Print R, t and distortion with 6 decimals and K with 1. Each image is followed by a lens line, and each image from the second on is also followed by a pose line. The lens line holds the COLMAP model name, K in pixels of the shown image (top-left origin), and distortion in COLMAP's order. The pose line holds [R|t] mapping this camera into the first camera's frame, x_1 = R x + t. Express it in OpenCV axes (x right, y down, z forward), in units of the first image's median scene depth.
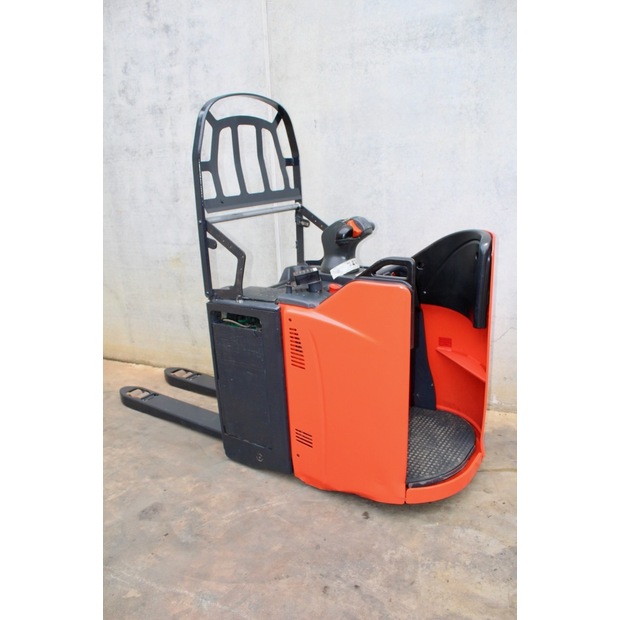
lens RADIAL K [[510.5, 0, 308.9], [0, 510.5, 315.1], [0, 0, 1]] dist [-0.163179, 0.137957]
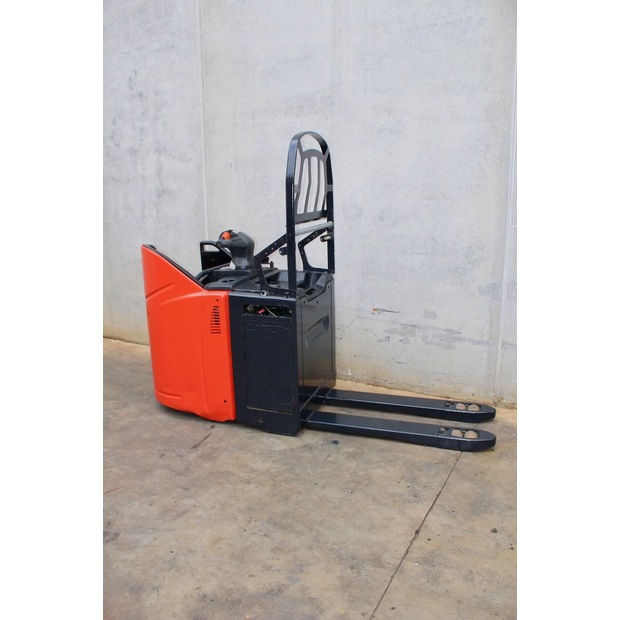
lens RADIAL K [[510.5, 0, 309.9], [0, 510.5, 316.6], [0, 0, 1]] dist [-0.163179, 0.137957]
pose [[0.994465, 0.059381, -0.086674, 0.411181], [-0.063980, 0.996633, -0.051280, 0.107477], [0.083338, 0.056542, 0.994916, -0.389789]]
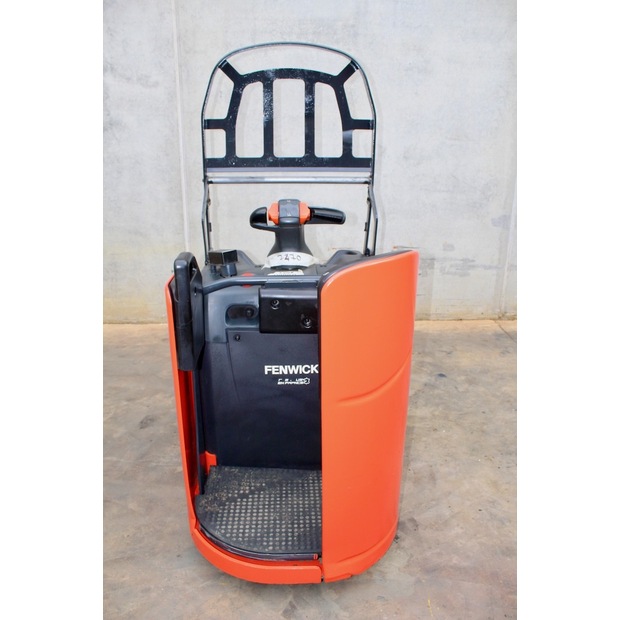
lens RADIAL K [[510.5, 0, 310.5], [0, 510.5, 316.2], [0, 0, 1]] dist [-0.163179, 0.137957]
pose [[0.897039, -0.095878, 0.431427, -0.380256], [0.074268, 0.995005, 0.066704, 0.085225], [-0.435667, -0.027795, 0.899678, -0.176914]]
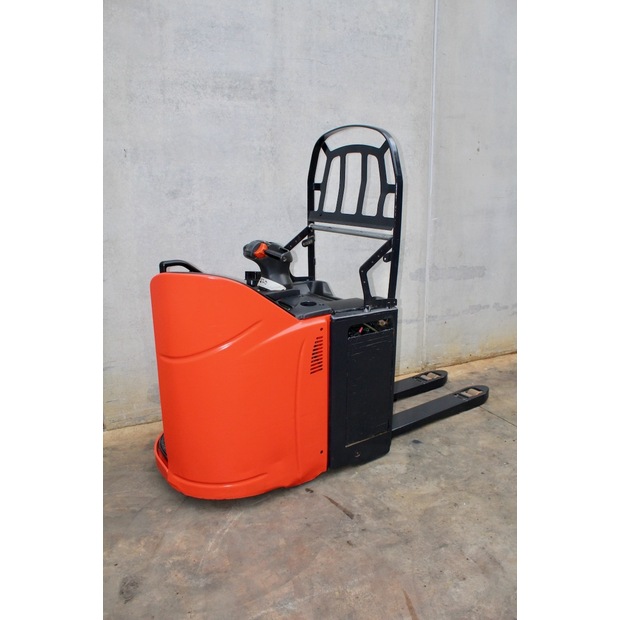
lens RADIAL K [[510.5, 0, 311.2], [0, 510.5, 318.5], [0, 0, 1]] dist [-0.163179, 0.137957]
pose [[0.659778, -0.141419, 0.738034, -0.552011], [0.190285, 0.981564, 0.017975, -0.009947], [-0.726970, 0.128577, 0.674524, 0.123817]]
